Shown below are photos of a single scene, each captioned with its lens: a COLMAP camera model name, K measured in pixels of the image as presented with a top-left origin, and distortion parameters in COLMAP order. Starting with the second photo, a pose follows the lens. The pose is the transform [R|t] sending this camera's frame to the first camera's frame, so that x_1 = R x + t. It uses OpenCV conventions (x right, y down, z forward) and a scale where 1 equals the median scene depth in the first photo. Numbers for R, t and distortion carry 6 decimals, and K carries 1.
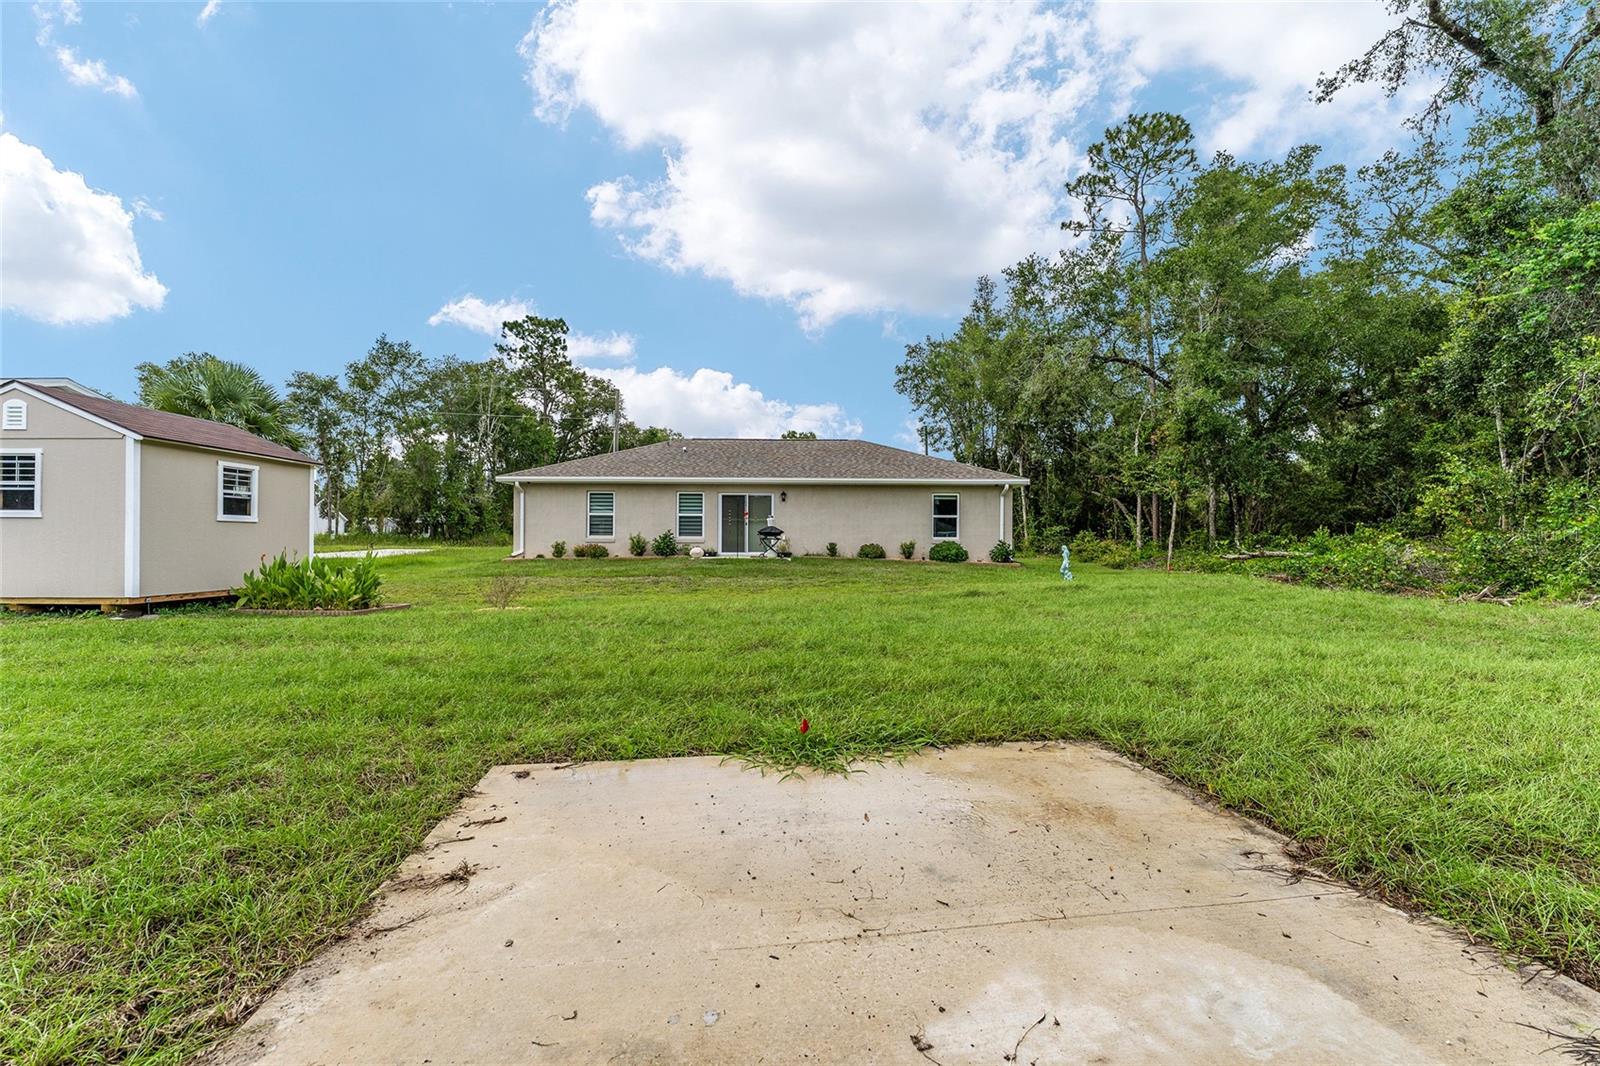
lens RADIAL K [[636.6, 0, 800.0], [0, 636.6, 533.0], [0, 0, 1]] dist [-0.003009, -0.000130]
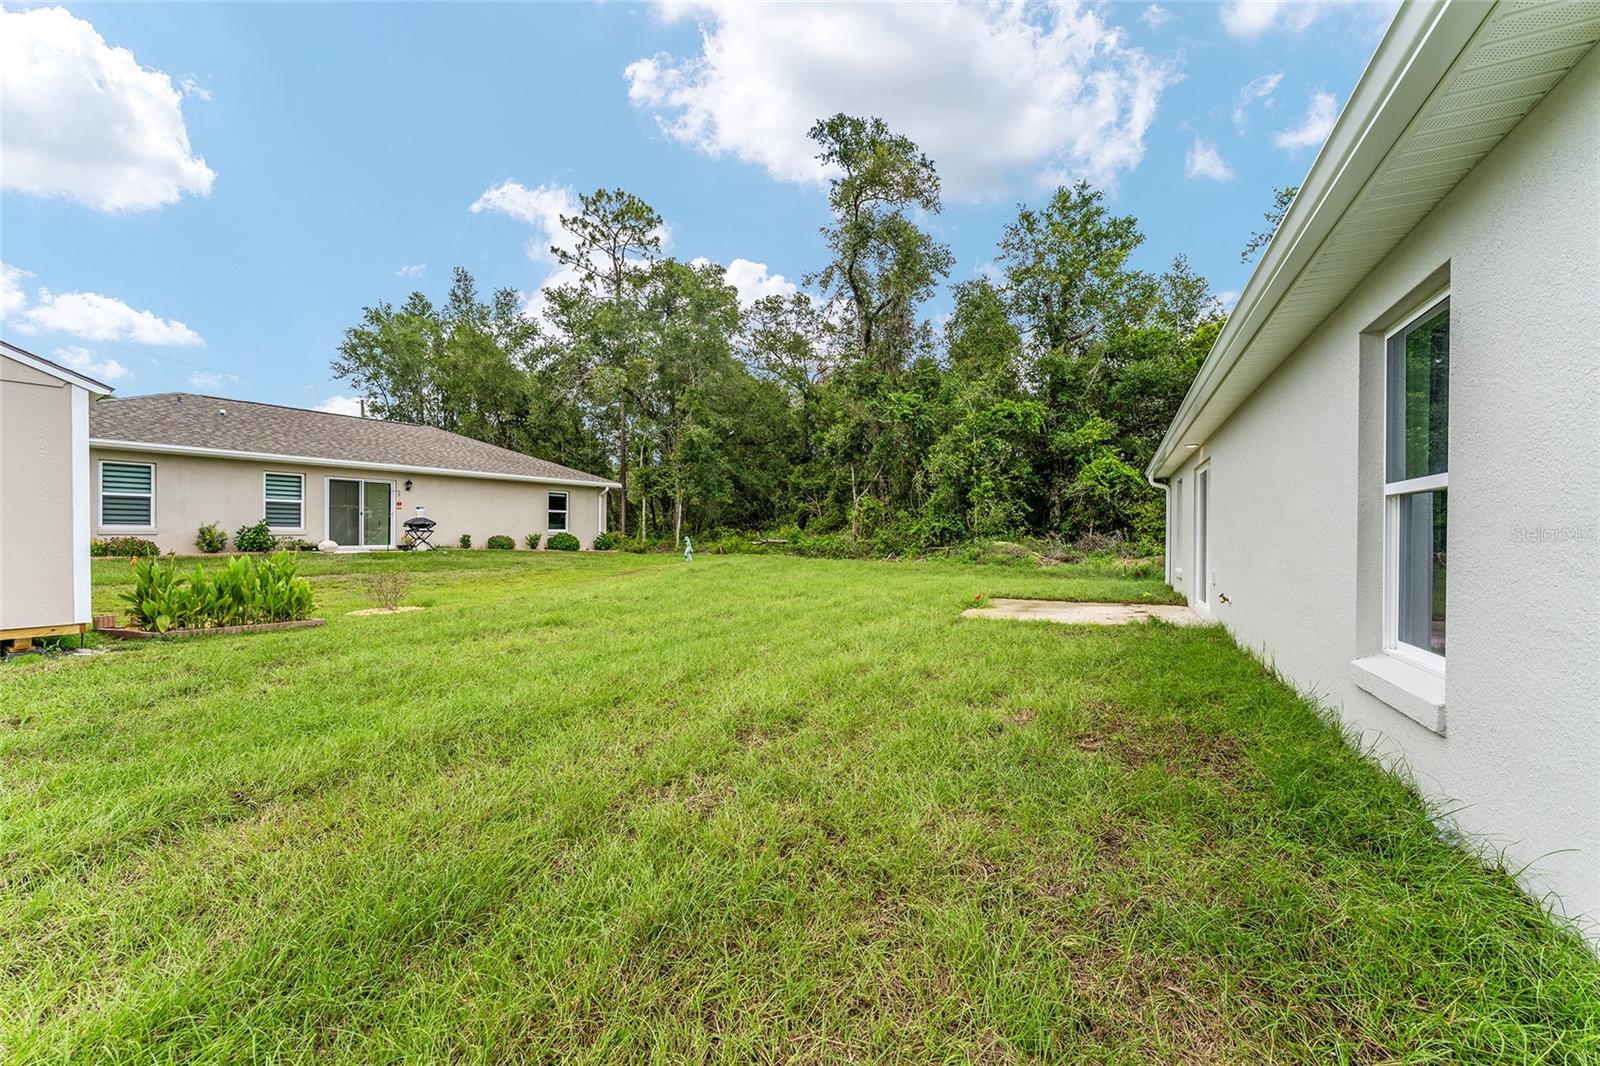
lens RADIAL K [[636.6, 0, 800.0], [0, 636.6, 533.0], [0, 0, 1]] dist [-0.003009, -0.000130]
pose [[0.557415, -0.001116, 0.830233, -0.484434], [-0.014916, 0.999824, 0.011358, -0.006394], [-0.830100, -0.018715, 0.557301, -0.001872]]
